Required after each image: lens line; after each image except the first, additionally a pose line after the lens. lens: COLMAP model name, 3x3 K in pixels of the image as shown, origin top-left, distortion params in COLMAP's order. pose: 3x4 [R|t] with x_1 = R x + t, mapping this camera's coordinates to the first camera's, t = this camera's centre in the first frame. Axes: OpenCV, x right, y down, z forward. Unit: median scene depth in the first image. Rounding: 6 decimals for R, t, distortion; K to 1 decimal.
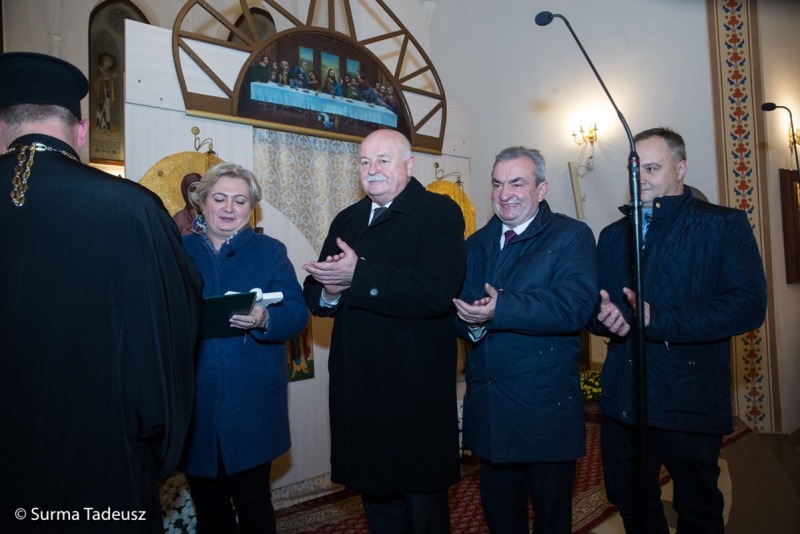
lens RADIAL K [[551.5, 0, 401.8], [0, 551.5, 268.2], [0, 0, 1]] dist [-0.081123, 0.017161]
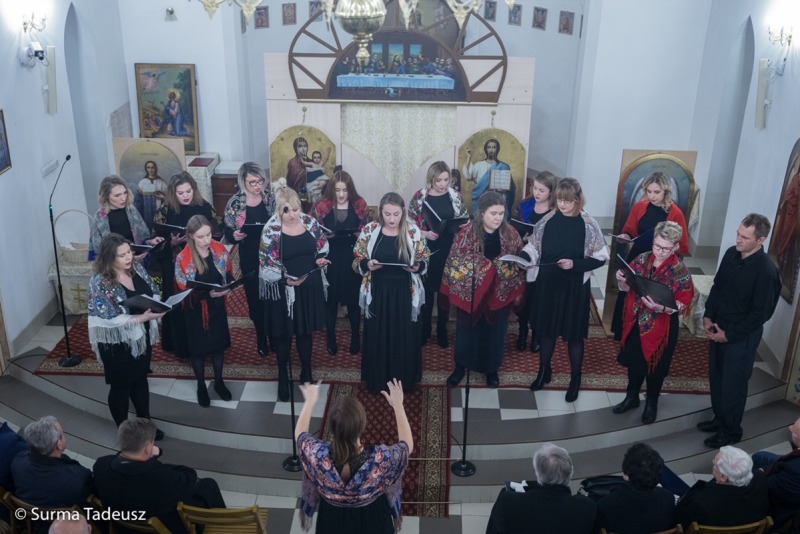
lens RADIAL K [[903.7, 0, 401.9], [0, 903.7, 274.0], [0, 0, 1]] dist [0.040728, 0.000000]
pose [[0.748650, 0.310081, -0.585980, 1.470081], [-0.017896, 0.893008, 0.449685, -0.934588], [0.662724, -0.326170, 0.674100, -0.789504]]
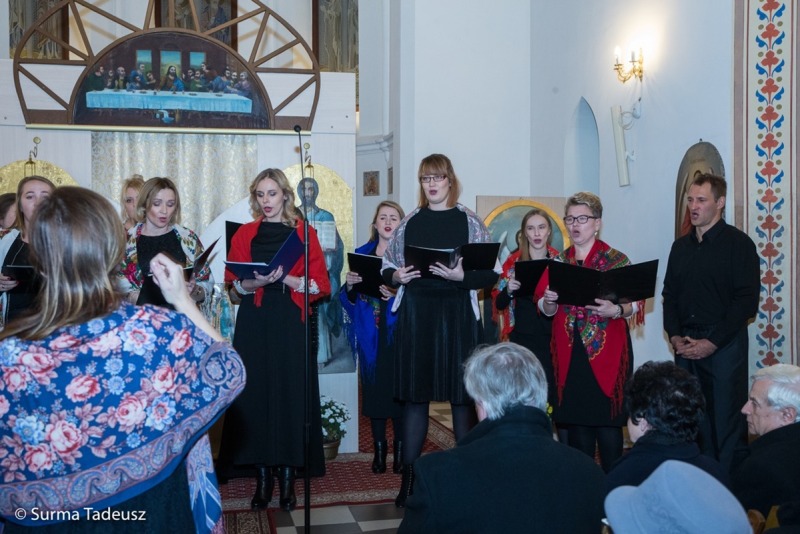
lens RADIAL K [[903.7, 0, 397.2], [0, 903.7, 270.7], [0, 0, 1]] dist [0.040728, 0.000000]
pose [[0.884114, 0.036232, -0.465865, 1.112330], [-0.011438, 0.998369, 0.055941, -0.072014], [0.467132, -0.044129, 0.883086, -0.379499]]
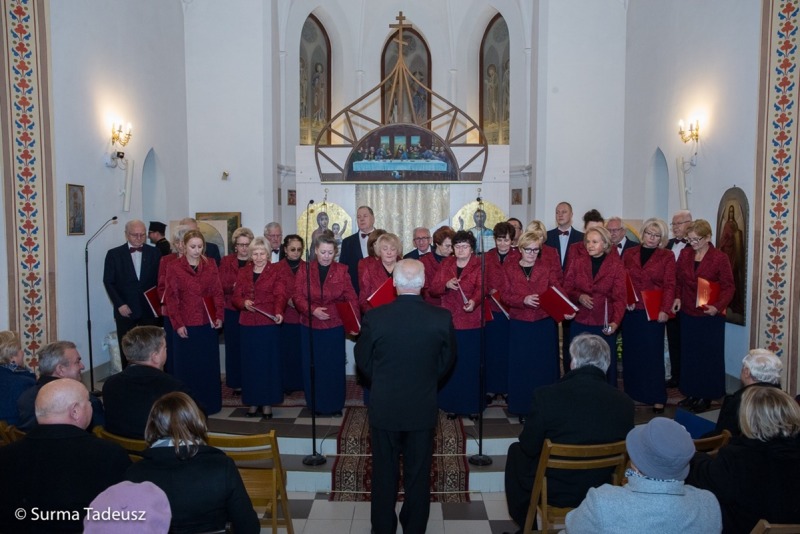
lens RADIAL K [[623.0, 0, 397.8], [0, 623.0, 269.3], [0, 0, 1]] dist [-0.070034, 0.077766]
pose [[0.766744, 0.077841, -0.637216, 1.226542], [-0.005642, 0.993400, 0.114563, -0.194035], [0.641928, -0.084245, 0.762123, -0.621626]]
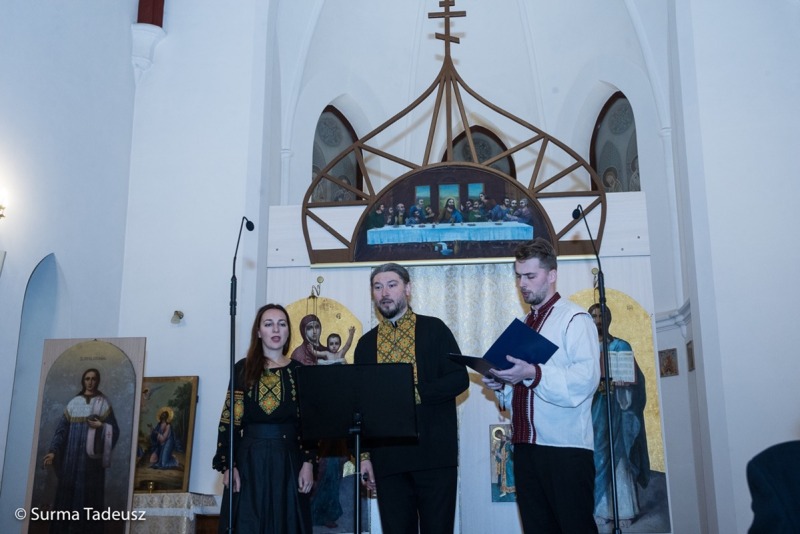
lens RADIAL K [[903.7, 0, 398.3], [0, 903.7, 271.5], [0, 0, 1]] dist [0.040728, 0.000000]
pose [[0.700163, -0.151644, -0.697693, 0.992640], [-0.000051, 0.977174, -0.212440, 0.136551], [0.713983, 0.148778, 0.684174, -0.228174]]
